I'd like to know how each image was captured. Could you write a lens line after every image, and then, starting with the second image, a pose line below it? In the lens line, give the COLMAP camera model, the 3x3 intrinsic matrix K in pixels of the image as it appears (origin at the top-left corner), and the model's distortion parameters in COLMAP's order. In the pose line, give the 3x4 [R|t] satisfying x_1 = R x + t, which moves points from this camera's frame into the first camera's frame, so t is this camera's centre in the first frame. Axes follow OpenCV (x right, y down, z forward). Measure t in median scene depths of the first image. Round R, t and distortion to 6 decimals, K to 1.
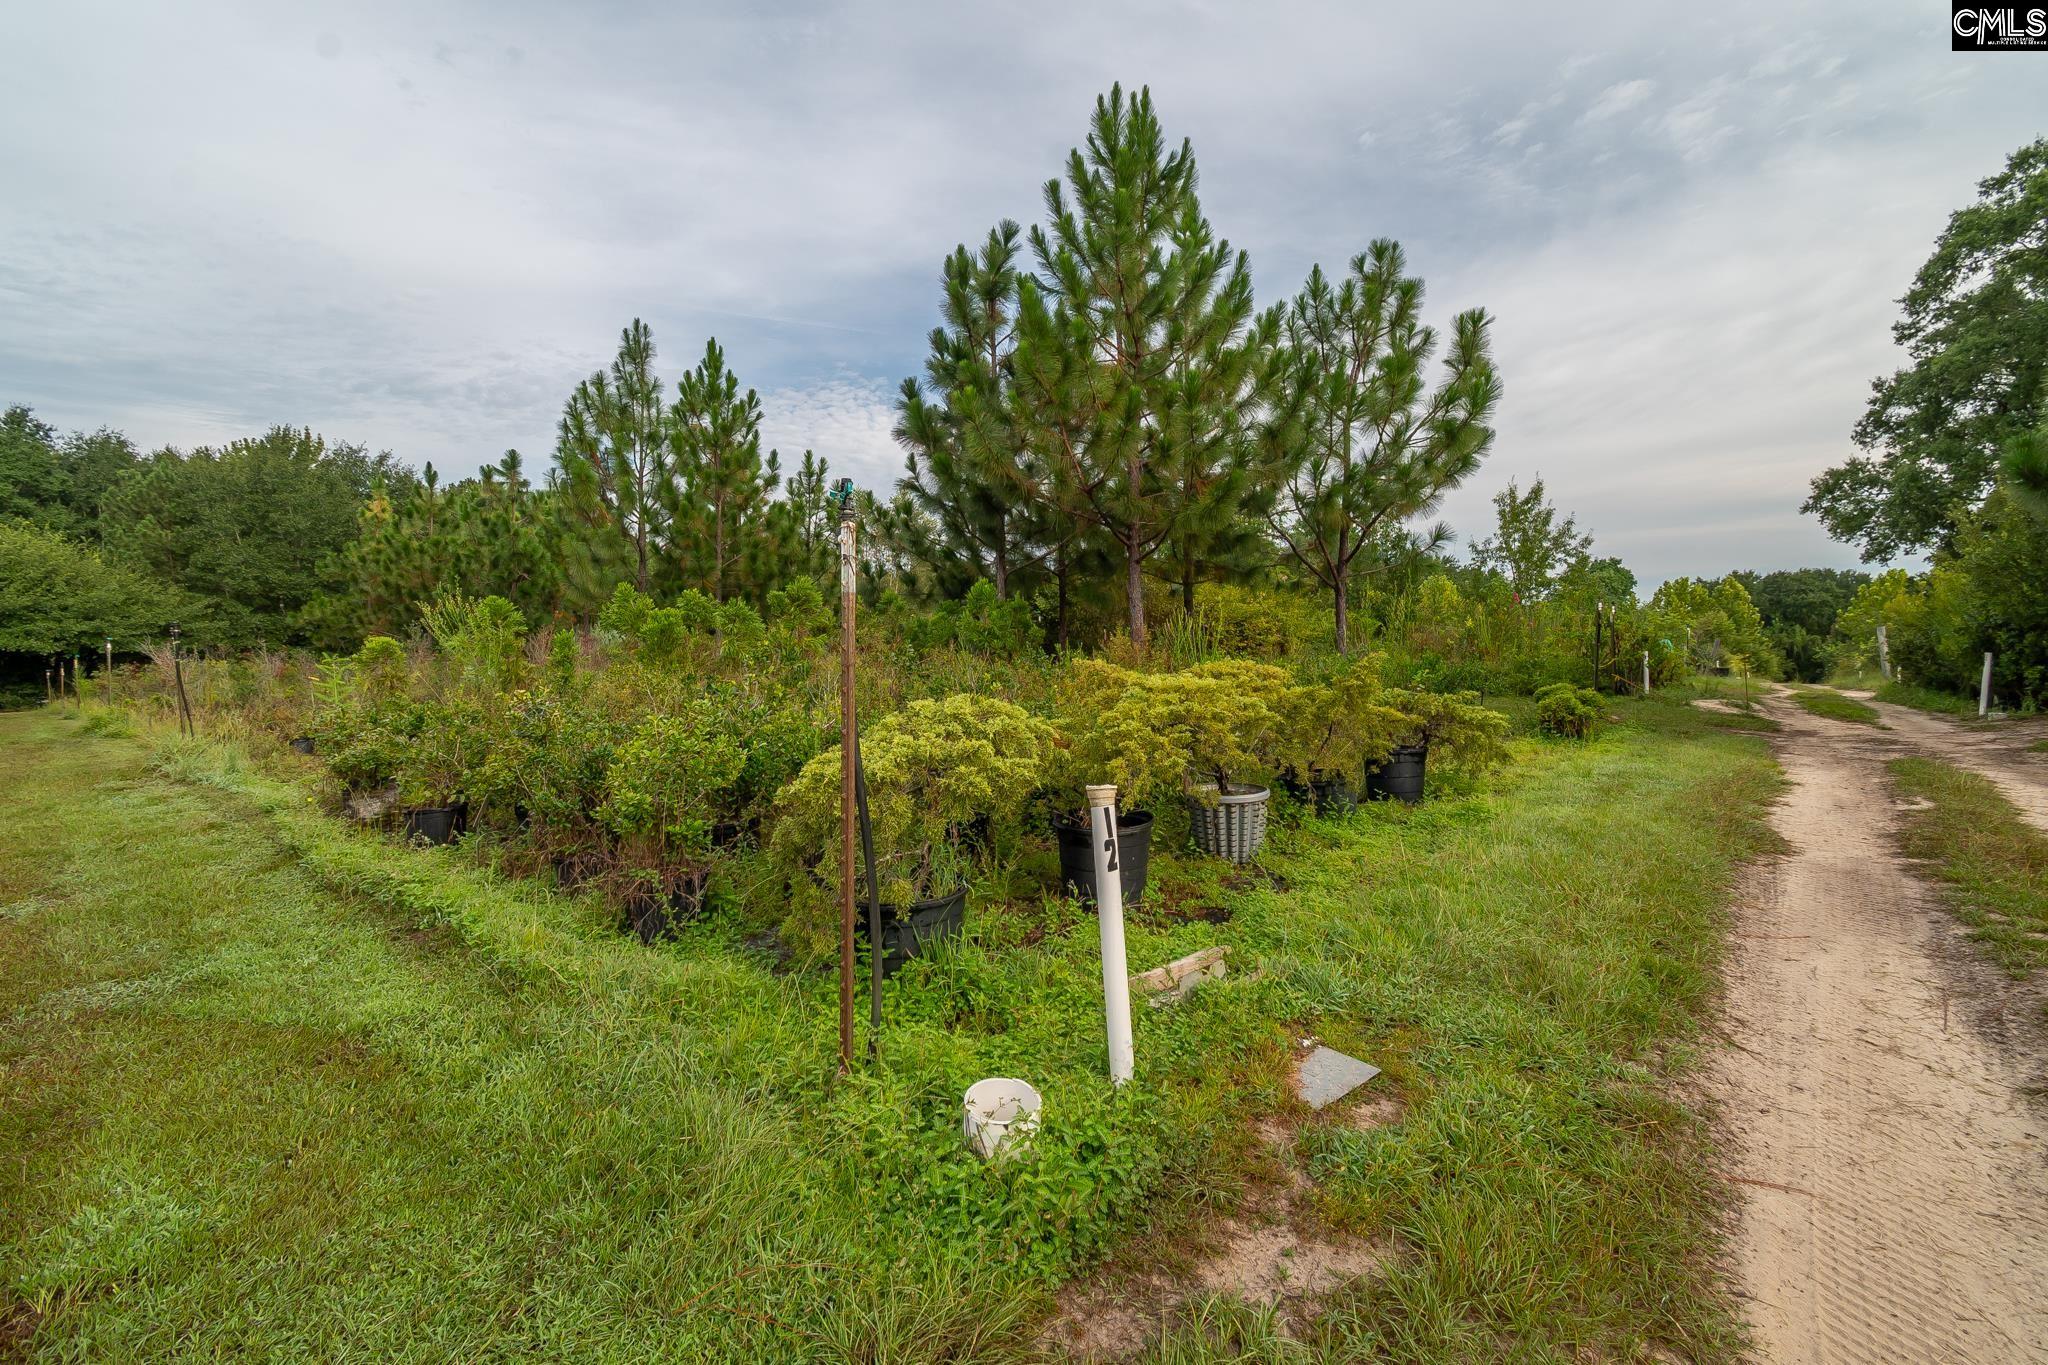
lens RADIAL K [[910.0, 0, 1024.0], [0, 910.0, 682.5], [0, 0, 1]] dist [0.002000, -0.006086]
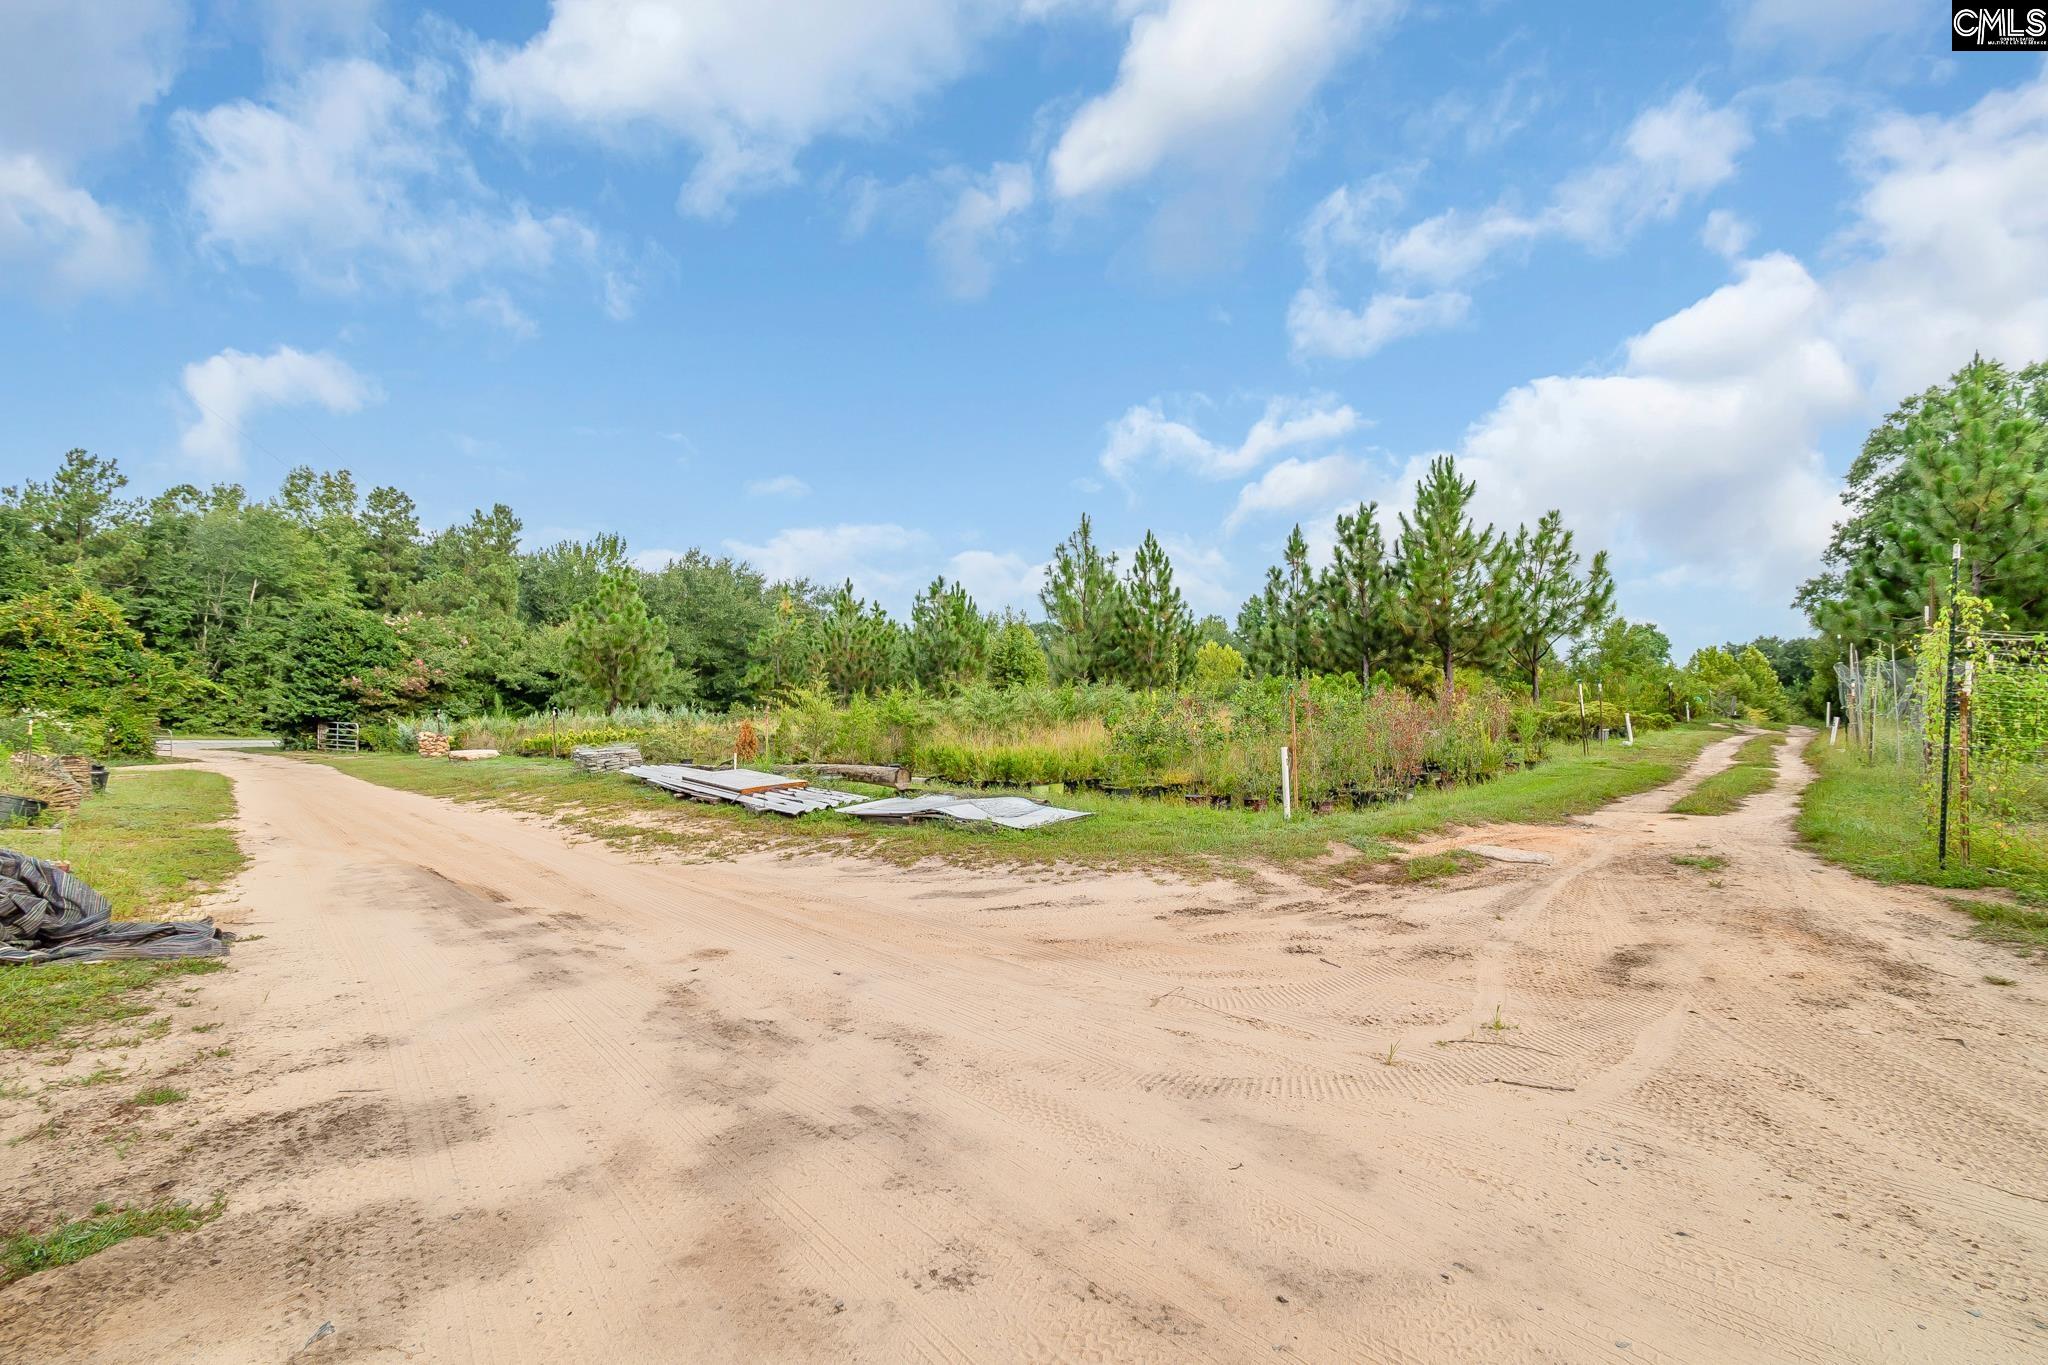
lens RADIAL K [[913.9, 0, 1025.5], [0, 913.9, 680.5], [0, 0, 1]] dist [0.003225, -0.002316]
pose [[0.999737, -0.000427, -0.022939, -0.373522], [-0.001067, 0.997879, -0.065092, 0.025534], [0.022918, 0.065099, 0.997616, -0.539078]]
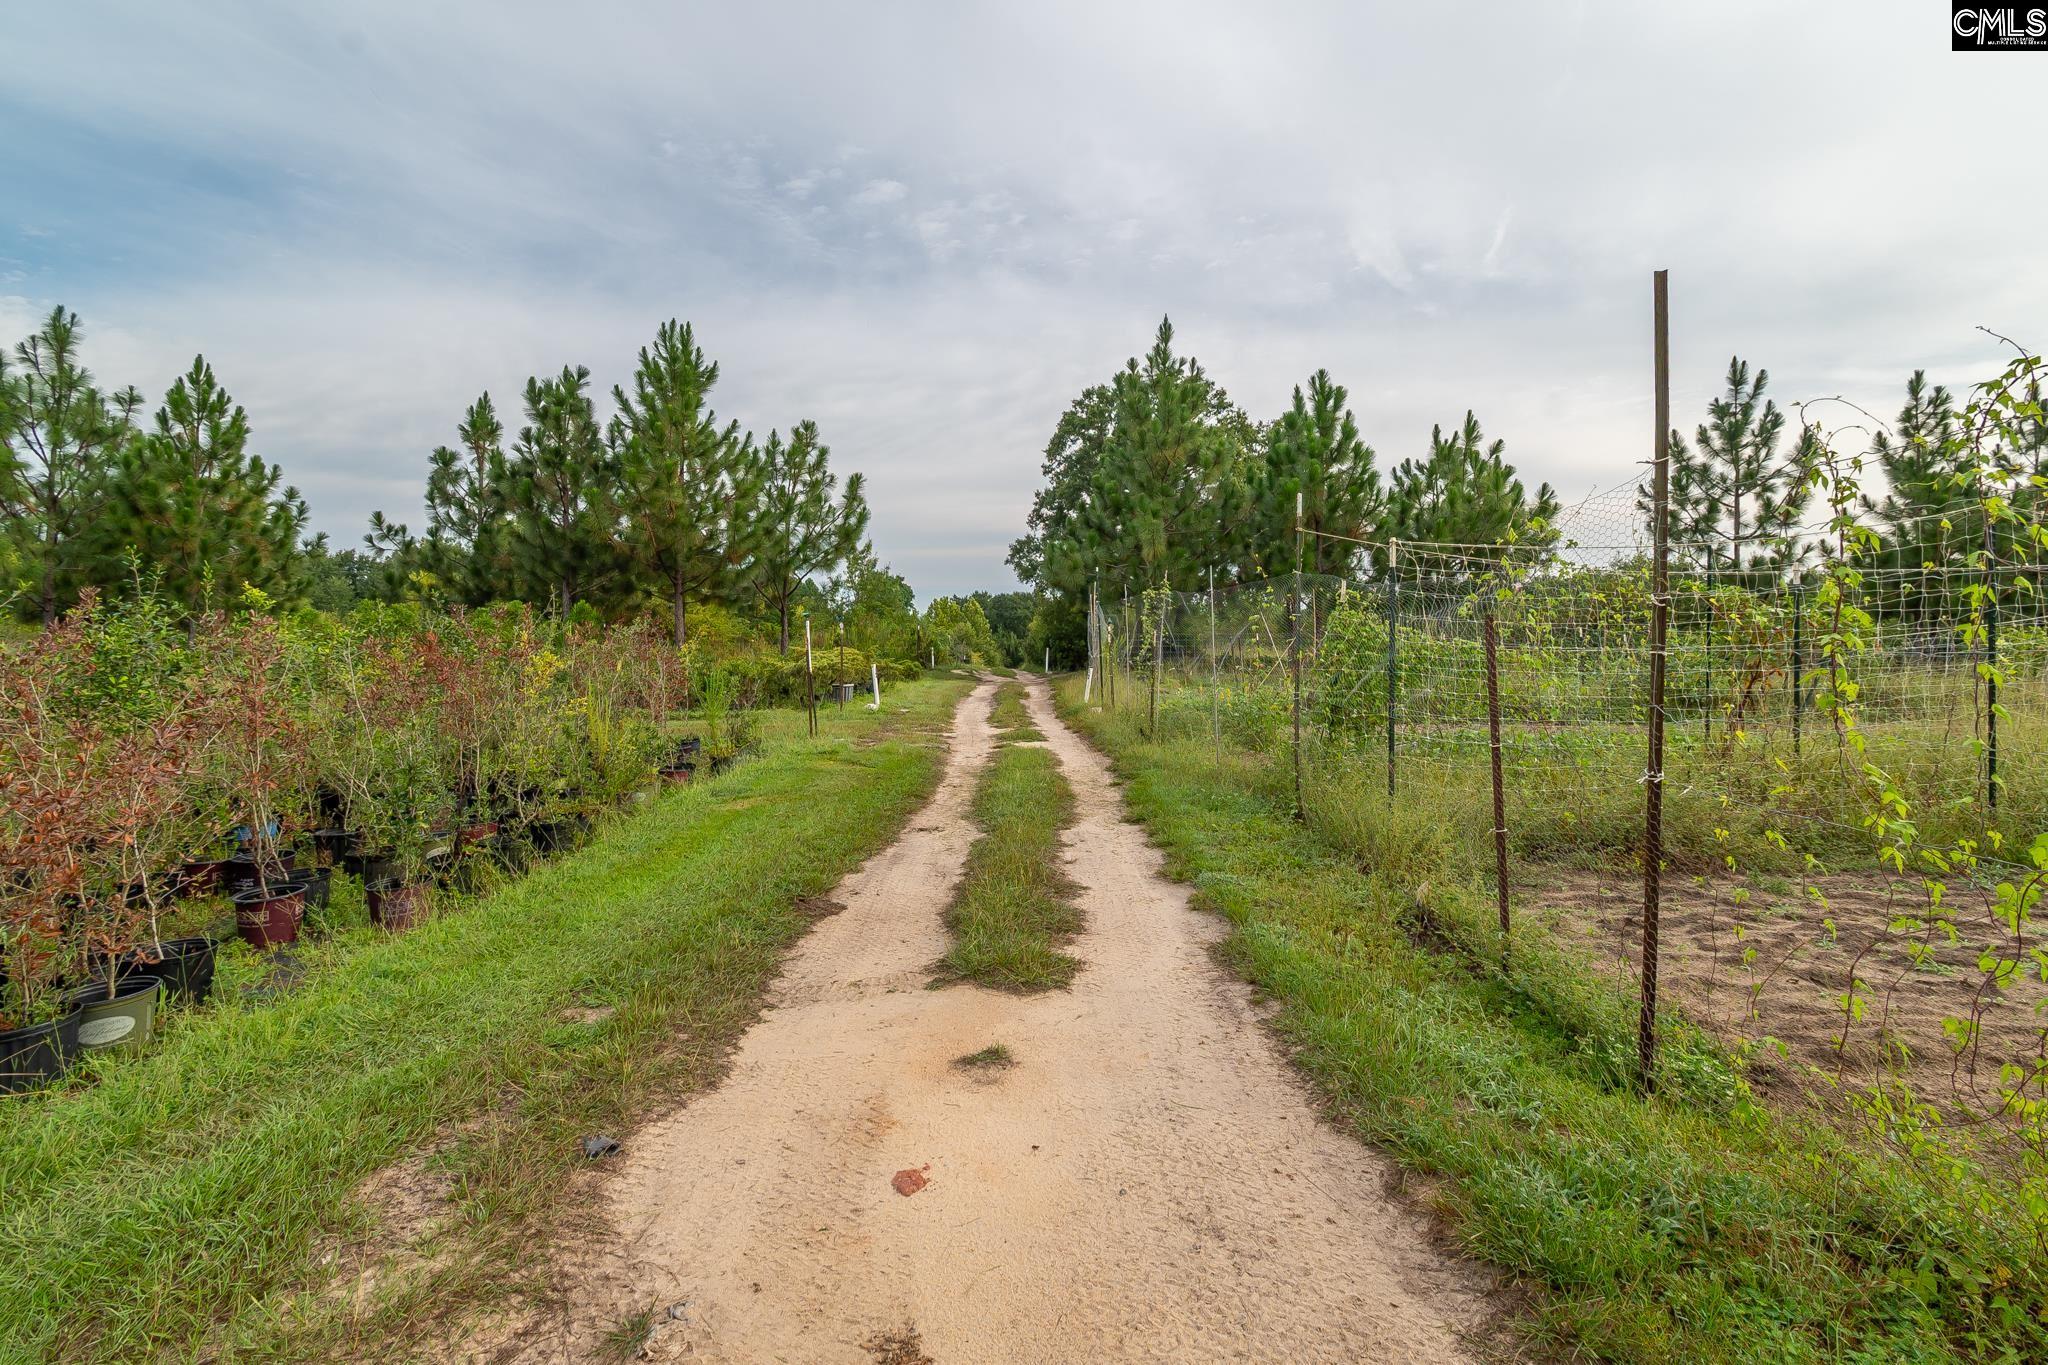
lens RADIAL K [[929.0, 0, 1055.8], [0, 929.0, 613.1], [0, 0, 1]] dist [0.000428, -0.000857]
pose [[0.735374, 0.027181, 0.677117, -0.227325], [0.024402, 0.997485, -0.066542, 0.014582], [-0.677222, 0.065456, 0.732861, -0.311879]]
